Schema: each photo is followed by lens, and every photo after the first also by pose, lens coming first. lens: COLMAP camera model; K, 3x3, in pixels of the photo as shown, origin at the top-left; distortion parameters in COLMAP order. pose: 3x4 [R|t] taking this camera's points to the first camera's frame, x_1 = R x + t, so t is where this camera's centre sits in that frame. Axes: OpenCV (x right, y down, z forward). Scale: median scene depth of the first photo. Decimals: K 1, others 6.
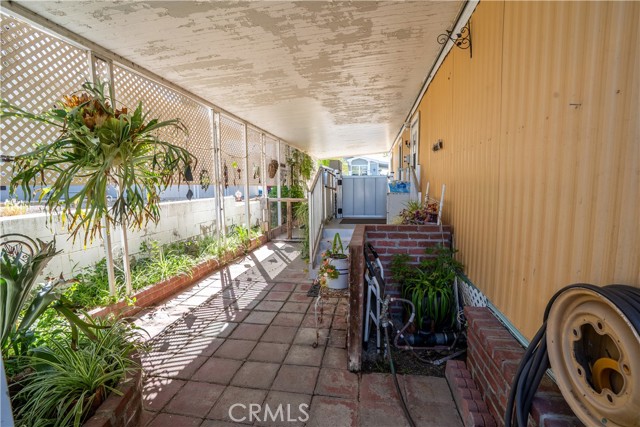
lens RADIAL K [[297.4, 0, 324.6], [0, 297.4, 218.4], [0, 0, 1]] dist [-0.067484, 0.025680]
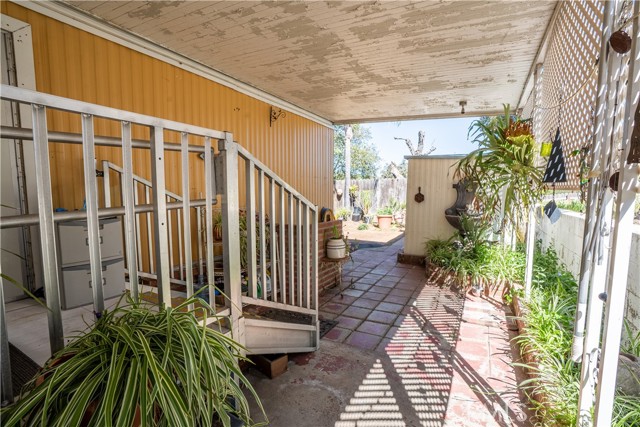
lens RADIAL K [[297.4, 0, 324.6], [0, 297.4, 218.4], [0, 0, 1]] dist [-0.067484, 0.025680]
pose [[-0.941186, -0.019047, 0.337353, -0.361798], [0.049066, 0.980123, 0.192226, -0.236968], [-0.334309, 0.197472, -0.921544, 2.060889]]
